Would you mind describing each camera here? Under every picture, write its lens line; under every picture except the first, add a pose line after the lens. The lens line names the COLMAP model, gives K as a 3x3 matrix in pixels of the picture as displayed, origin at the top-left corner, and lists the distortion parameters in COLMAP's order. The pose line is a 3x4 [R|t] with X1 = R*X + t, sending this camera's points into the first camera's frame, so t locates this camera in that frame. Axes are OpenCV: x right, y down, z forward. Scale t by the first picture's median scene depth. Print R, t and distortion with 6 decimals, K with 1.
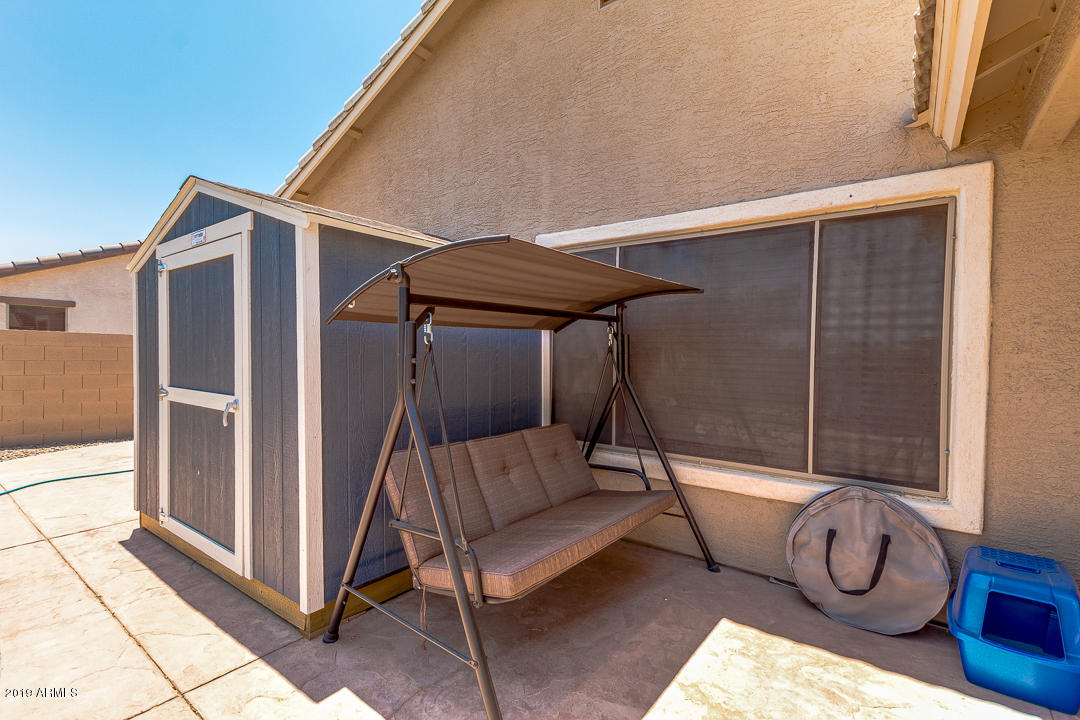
lens RADIAL K [[498.7, 0, 540.2], [0, 498.7, 361.2], [0, 0, 1]] dist [0.001057, 0.001399]
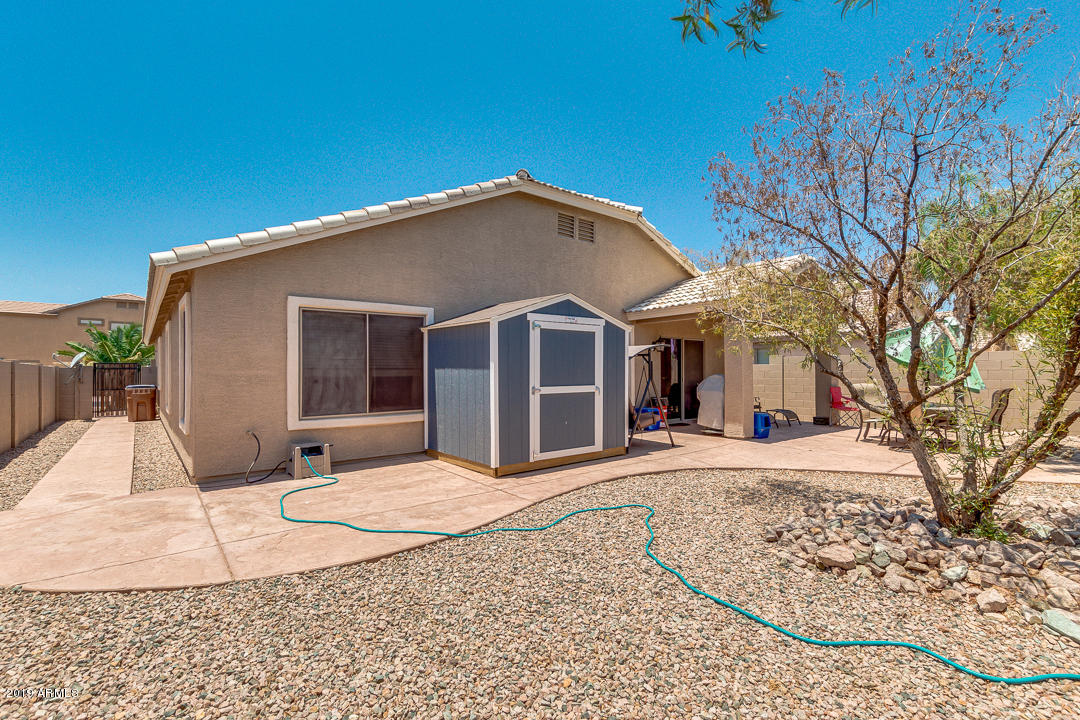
lens RADIAL K [[498.7, 0, 540.6], [0, 498.7, 363.8], [0, 0, 1]] dist [0.001057, 0.001399]
pose [[0.245436, -0.000738, 0.969413, -2.647668], [0.019674, 0.999798, -0.004220, -0.031668], [-0.969213, 0.020108, 0.245401, 0.513264]]
